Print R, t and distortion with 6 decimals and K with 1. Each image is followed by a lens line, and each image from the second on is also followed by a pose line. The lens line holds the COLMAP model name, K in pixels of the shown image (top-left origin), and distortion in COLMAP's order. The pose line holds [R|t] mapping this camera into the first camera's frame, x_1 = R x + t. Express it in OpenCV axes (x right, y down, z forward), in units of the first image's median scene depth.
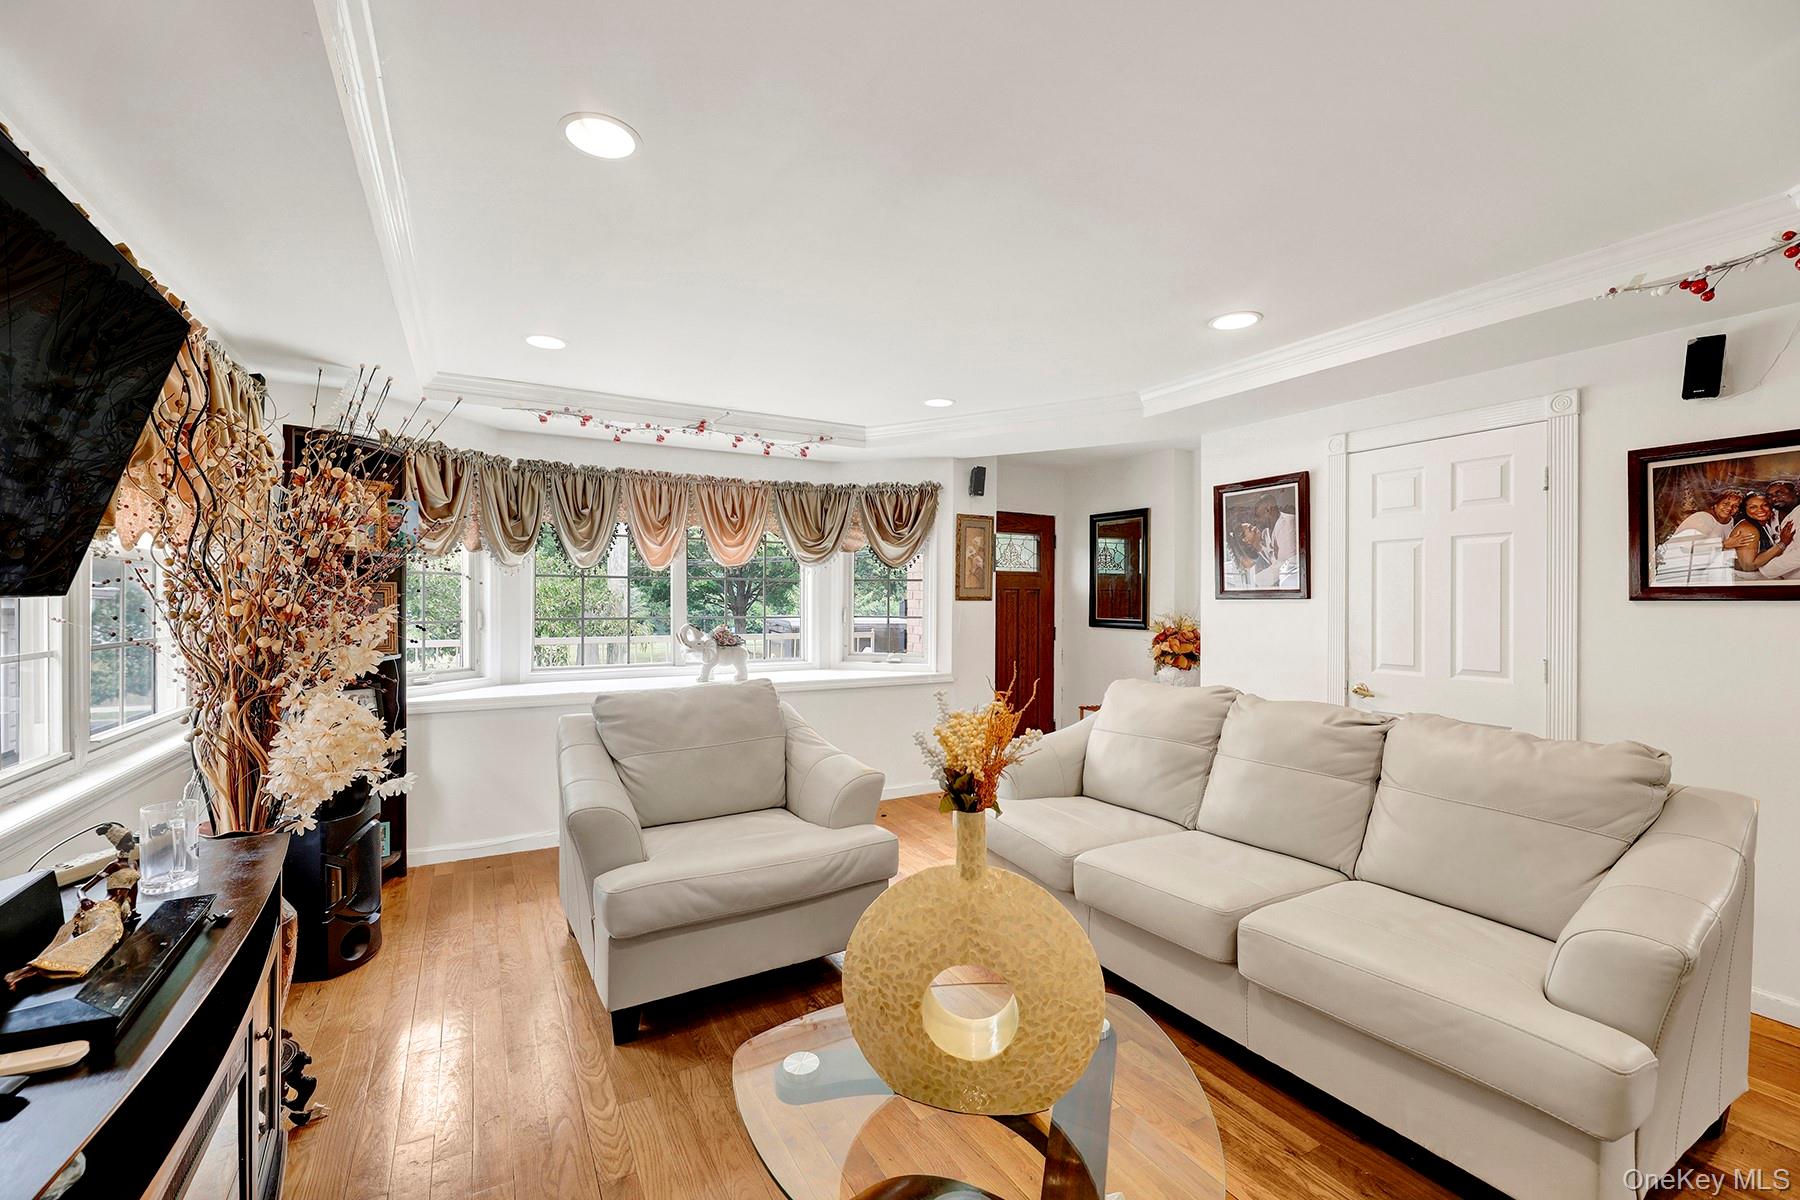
lens RADIAL K [[743.3, 0, 887.8], [0, 743.3, 606.4], [0, 0, 1]] dist [-0.000562, -0.000737]
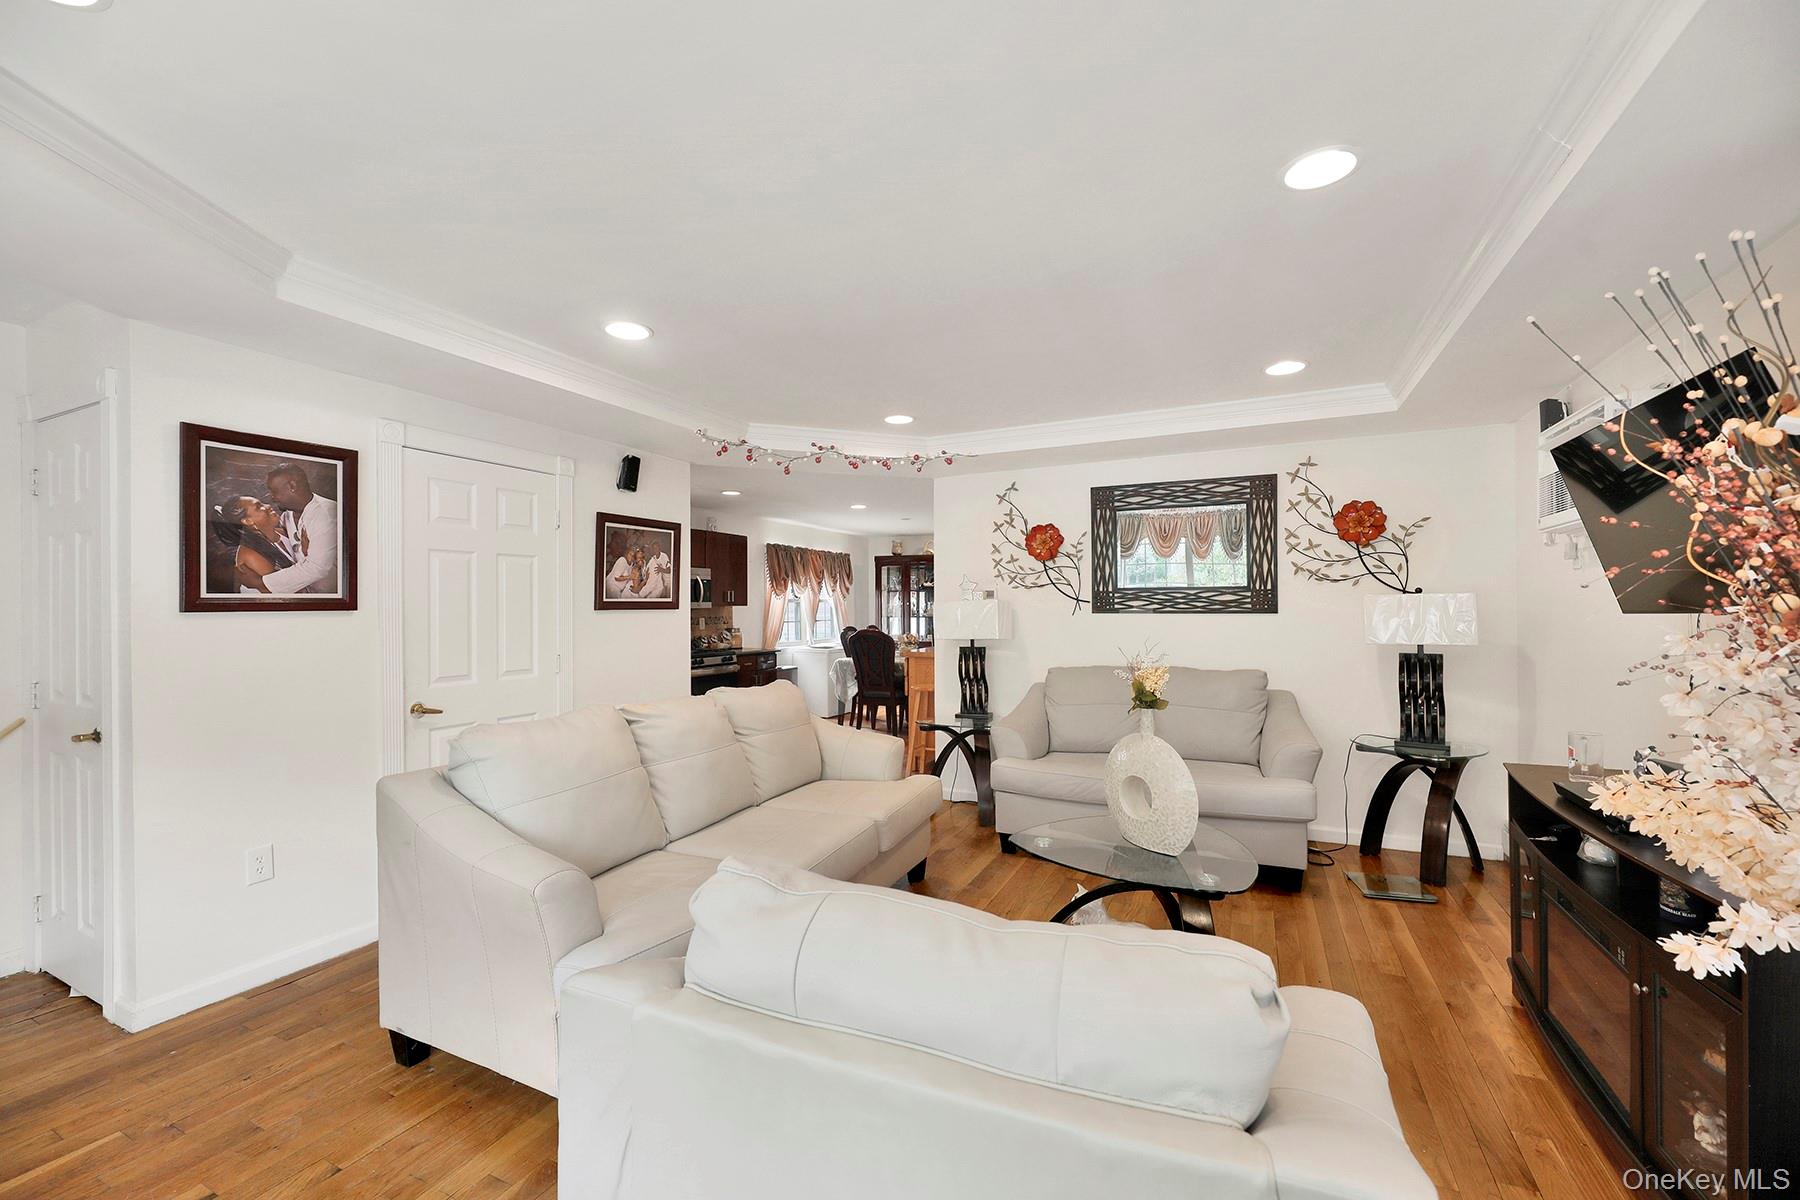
lens RADIAL K [[743.3, 0, 888.2], [0, 743.3, 586.0], [0, 0, 1]] dist [-0.000562, -0.000737]
pose [[-0.578348, 0.021234, 0.815514, -0.348442], [0.009080, 0.999767, -0.019592, -0.013236], [-0.815739, -0.003927, -0.578406, 0.834294]]
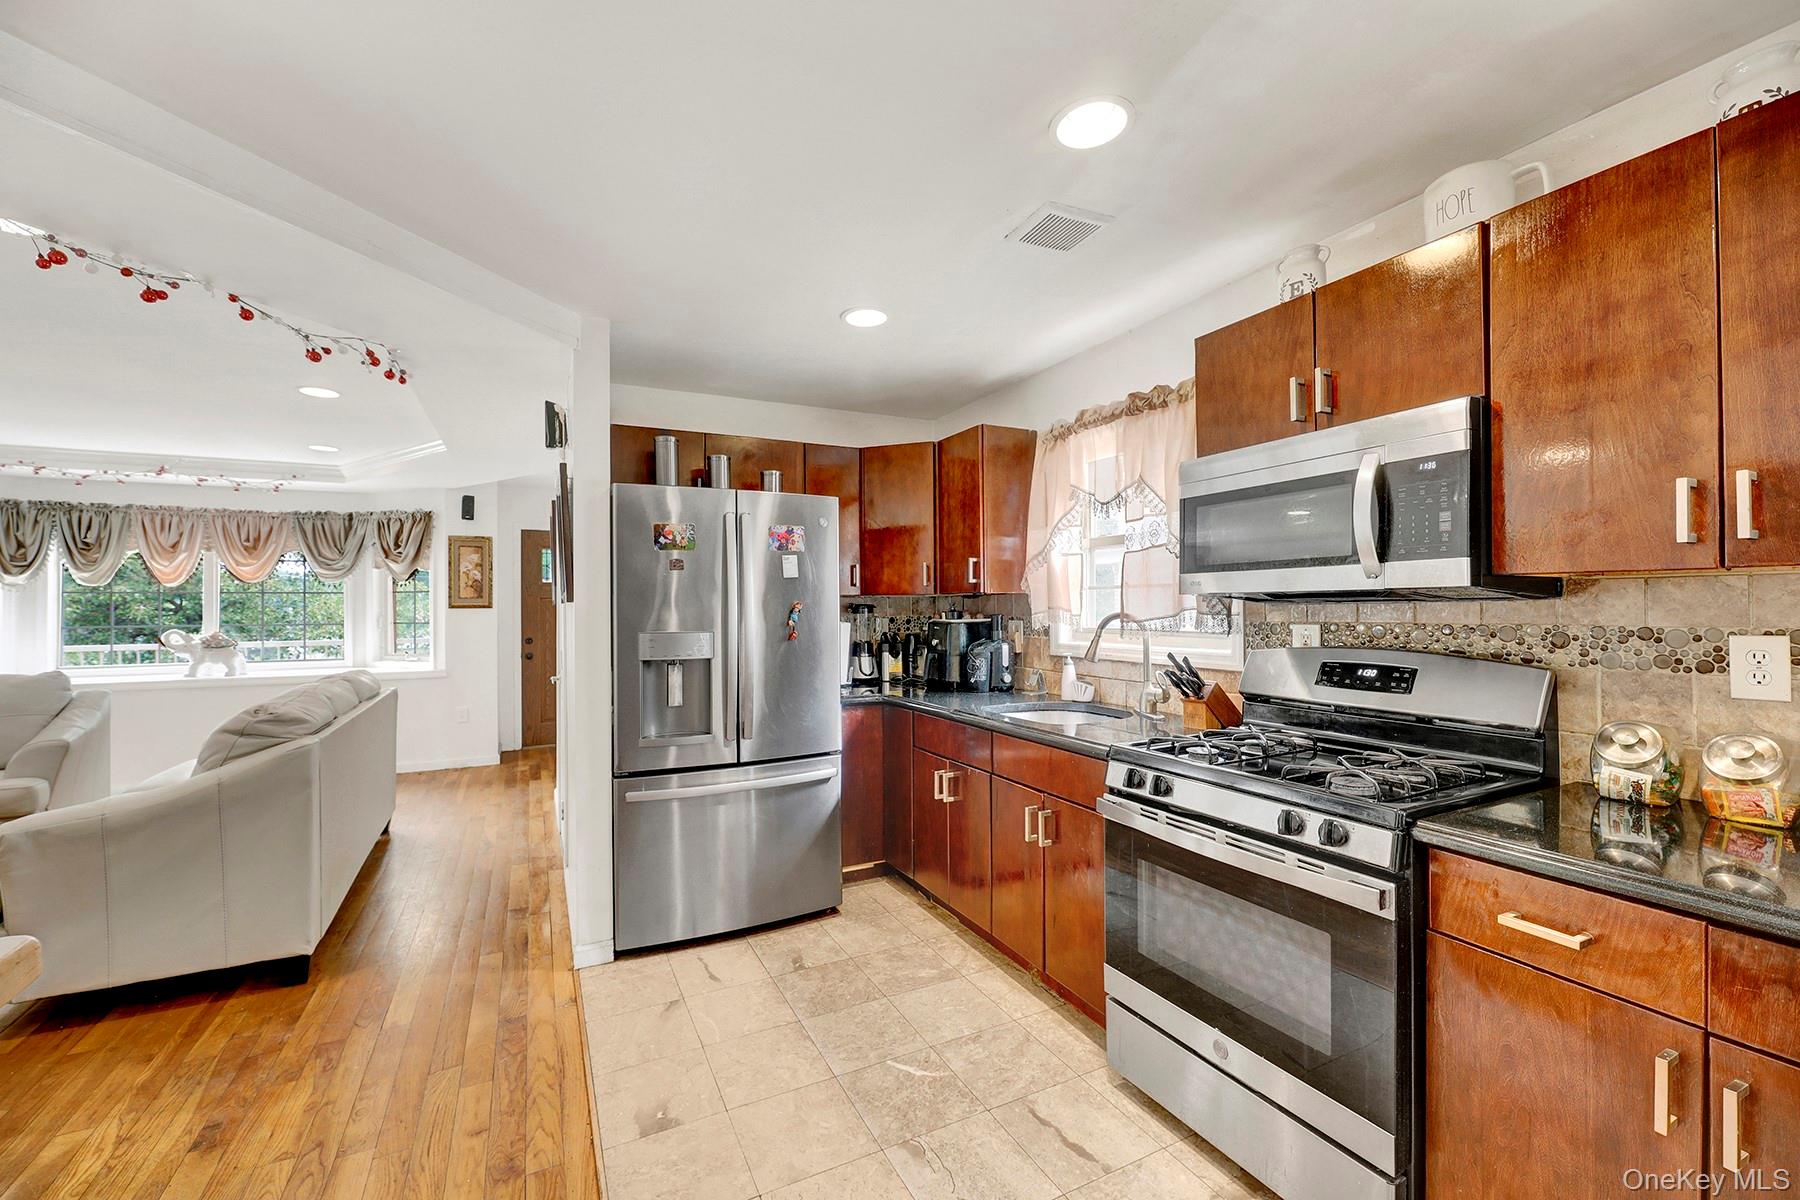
lens RADIAL K [[743.3, 0, 901.3], [0, 743.3, 609.4], [0, 0, 1]] dist [-0.000562, -0.000737]
pose [[0.999241, -0.011714, -0.037158, 0.967781], [0.011507, 0.999917, -0.005766, 0.009534], [0.037222, 0.005334, 0.999293, -0.178447]]
